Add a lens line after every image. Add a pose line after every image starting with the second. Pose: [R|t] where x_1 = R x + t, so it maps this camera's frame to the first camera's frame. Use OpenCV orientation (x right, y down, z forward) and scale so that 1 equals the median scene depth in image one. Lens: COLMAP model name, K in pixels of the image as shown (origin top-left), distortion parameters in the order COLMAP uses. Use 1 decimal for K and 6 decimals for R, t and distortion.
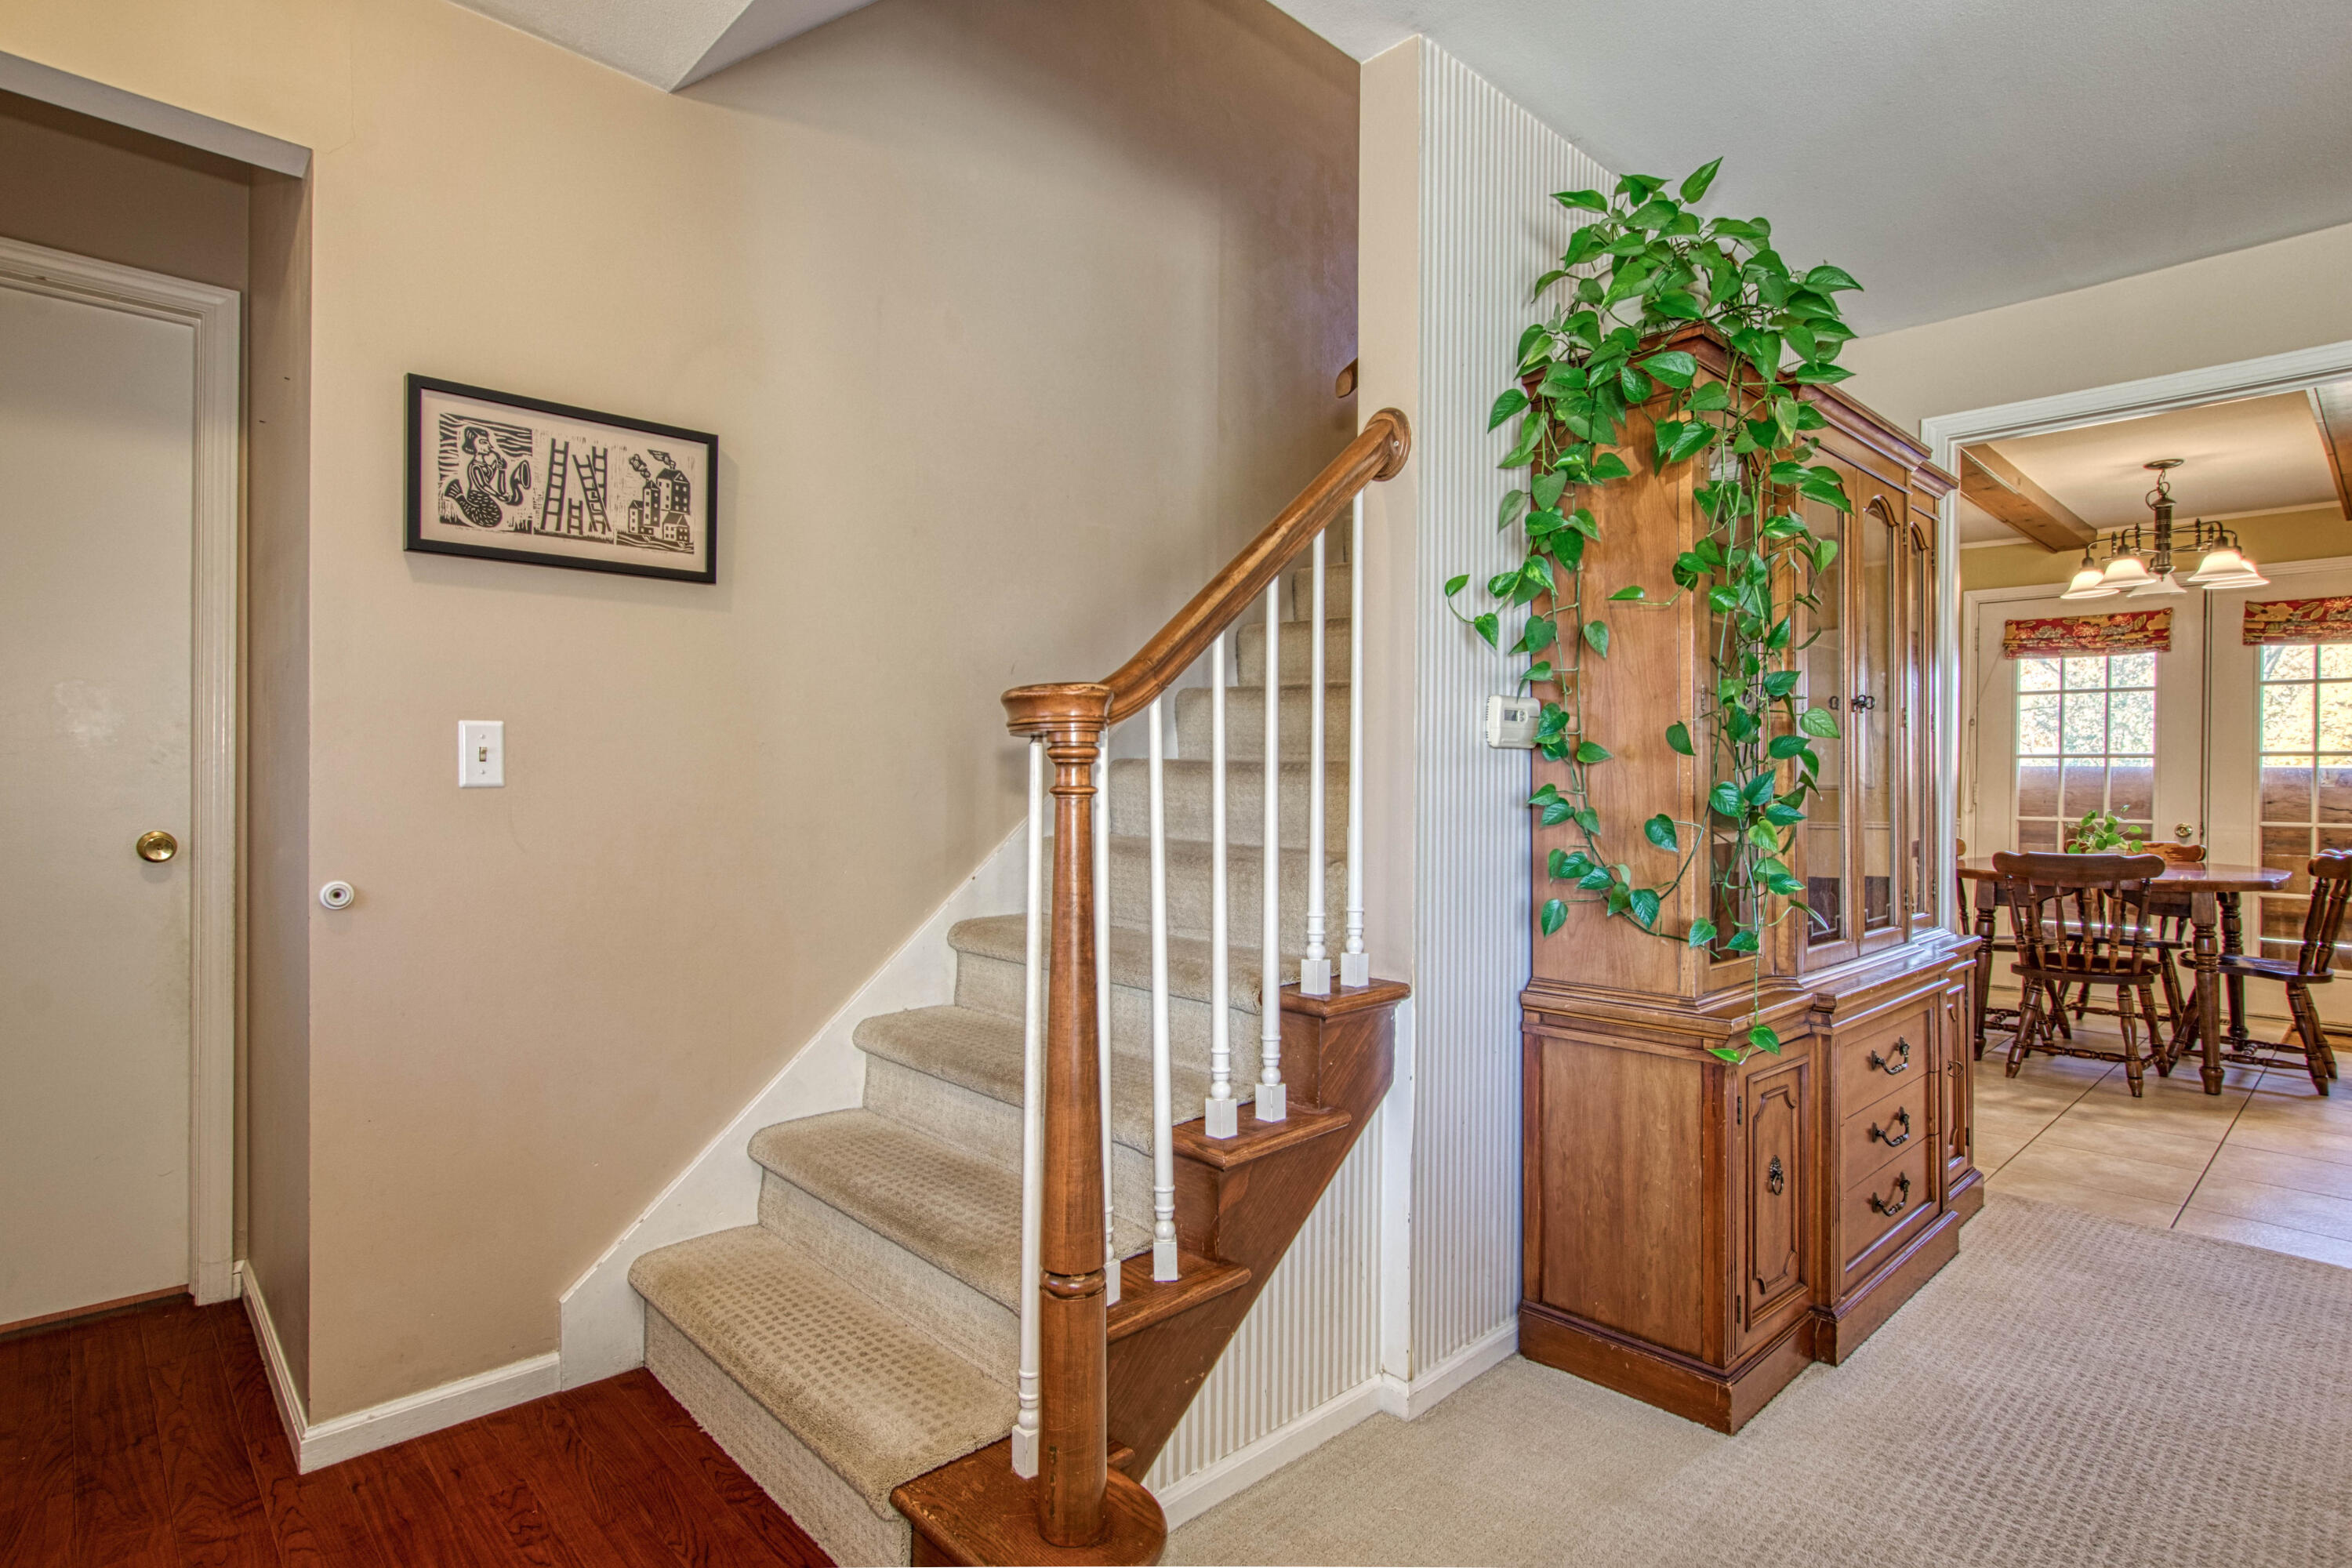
lens RADIAL K [[1200.7, 0, 1165.1], [0, 1200.7, 776.7], [0, 0, 1]] dist [-0.003021, 0.001366]
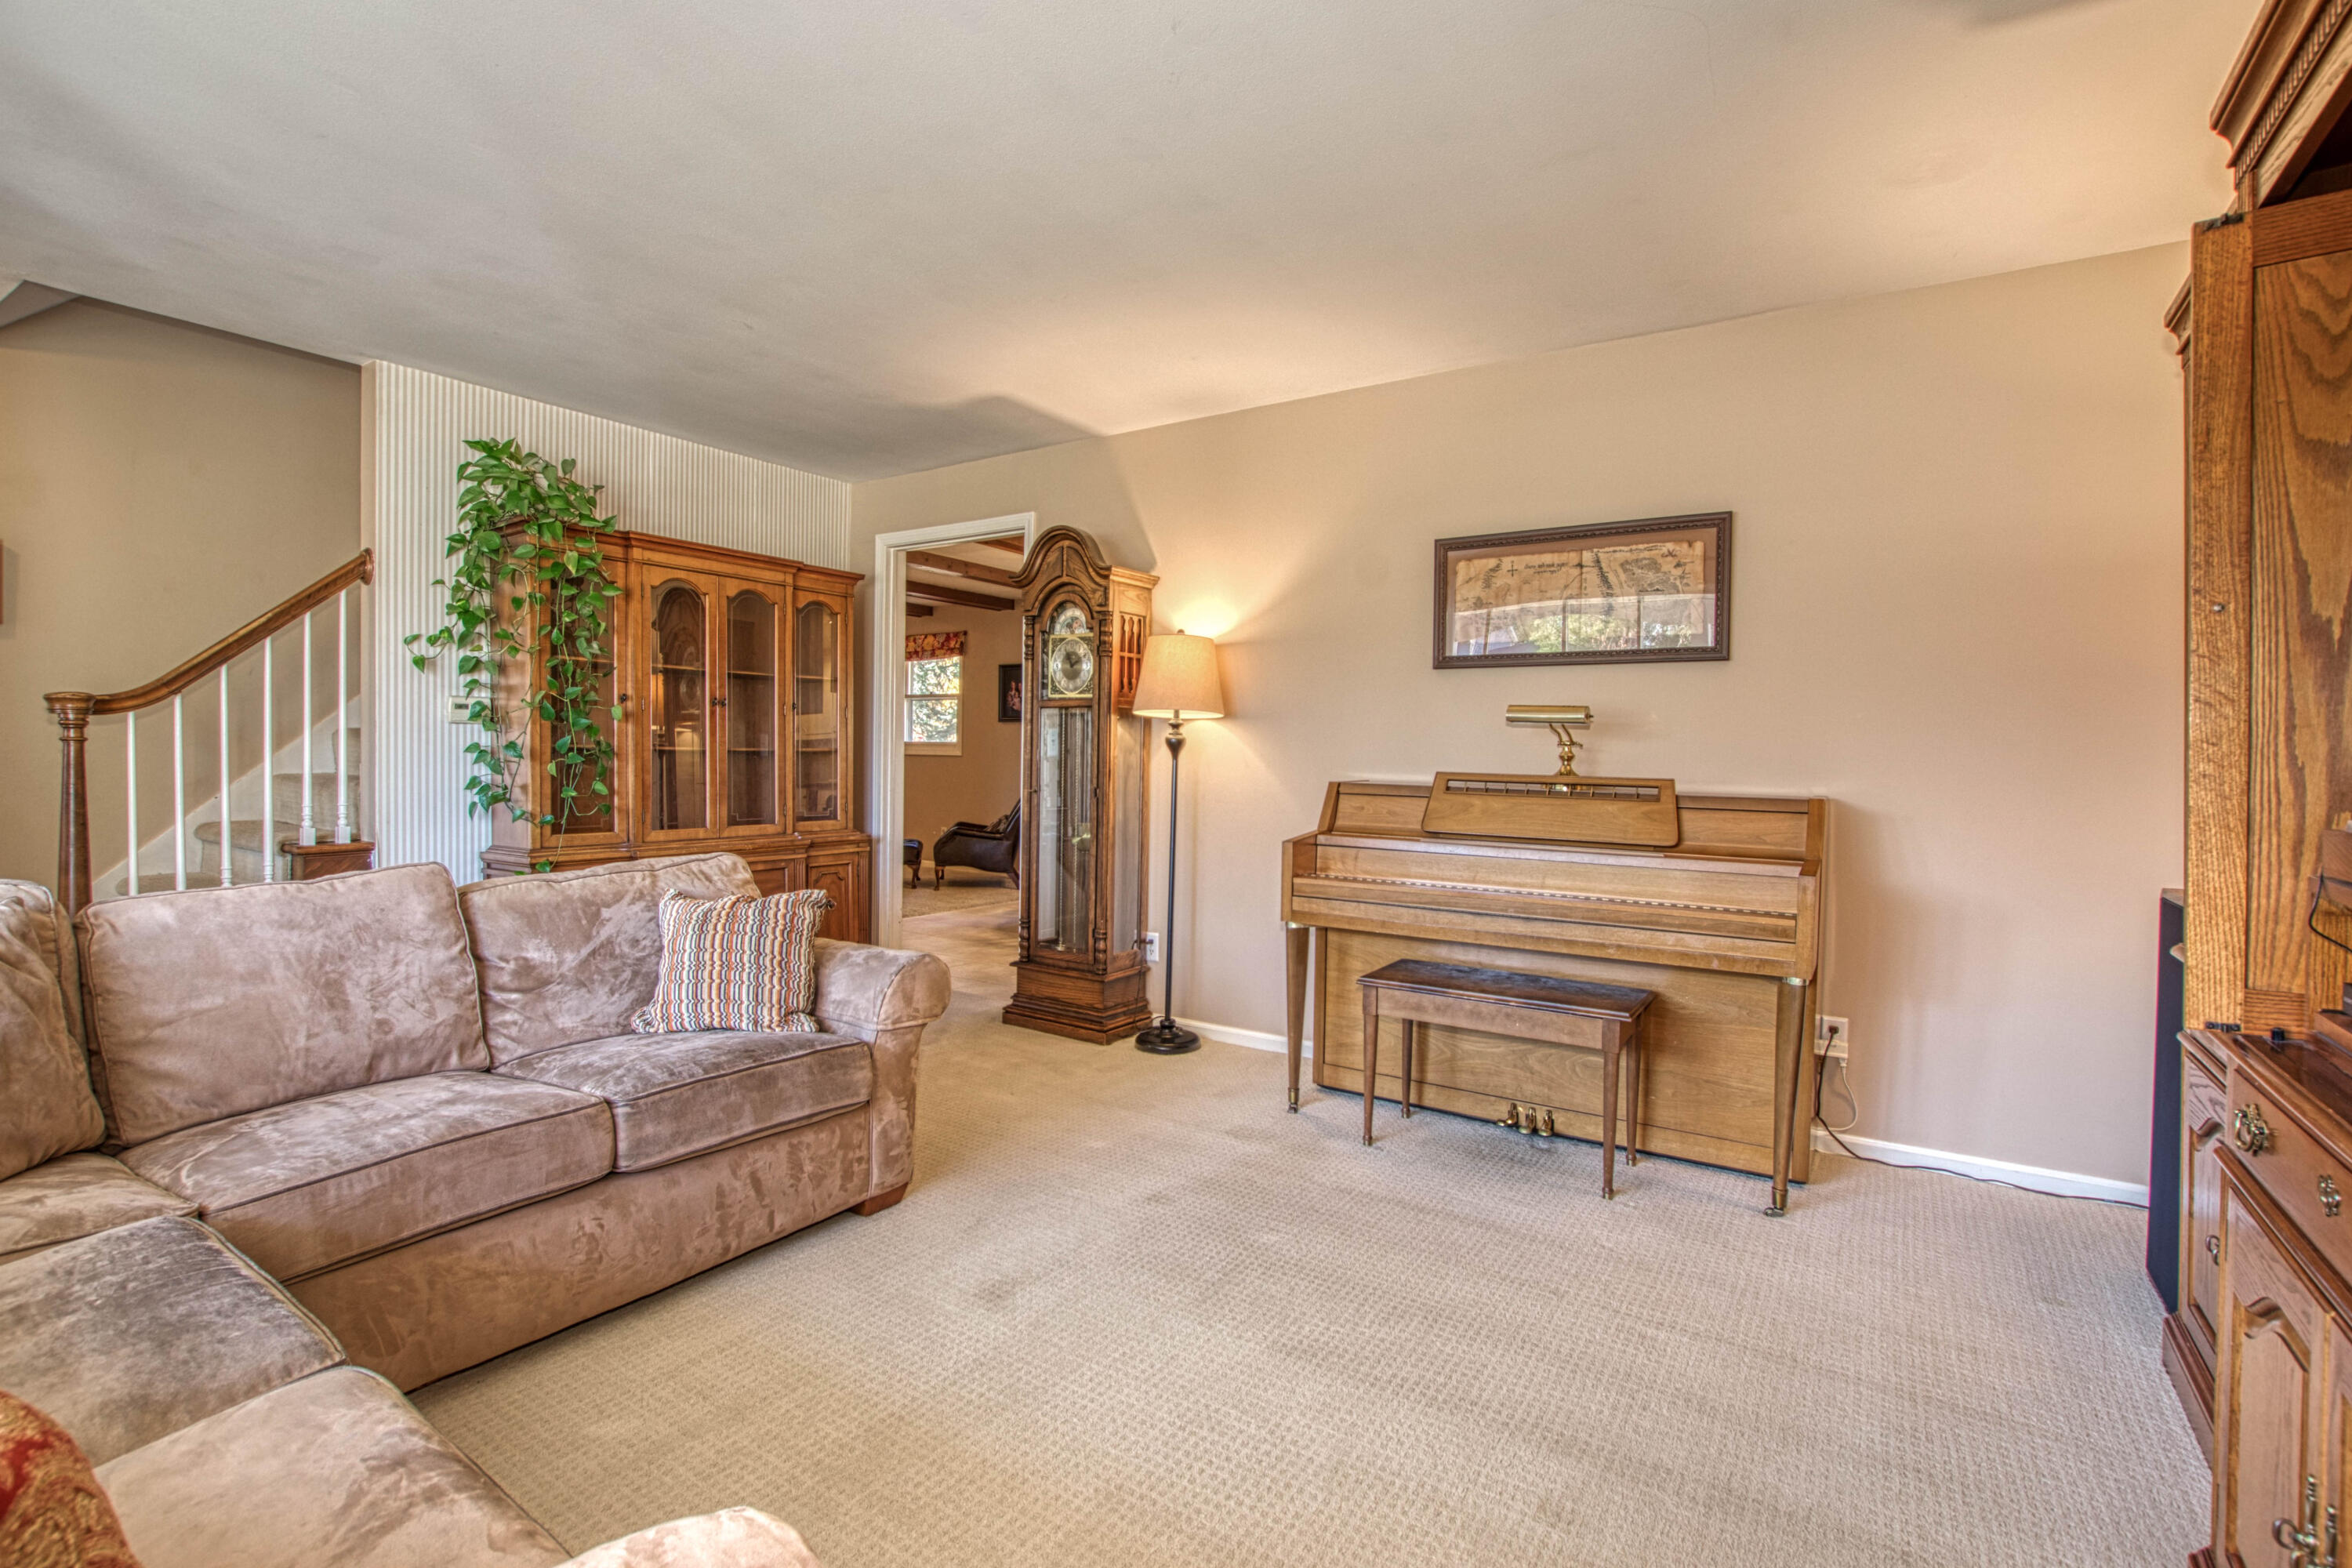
lens RADIAL K [[1132.4, 0, 1158.6], [0, 1132.4, 773.5], [0, 0, 1]] dist [-0.031824, -0.001123]
pose [[0.979143, 0.001978, 0.203160, 1.055672], [-0.005051, 0.999881, 0.014610, 0.025886], [-0.203107, -0.015332, 0.979036, -1.017442]]
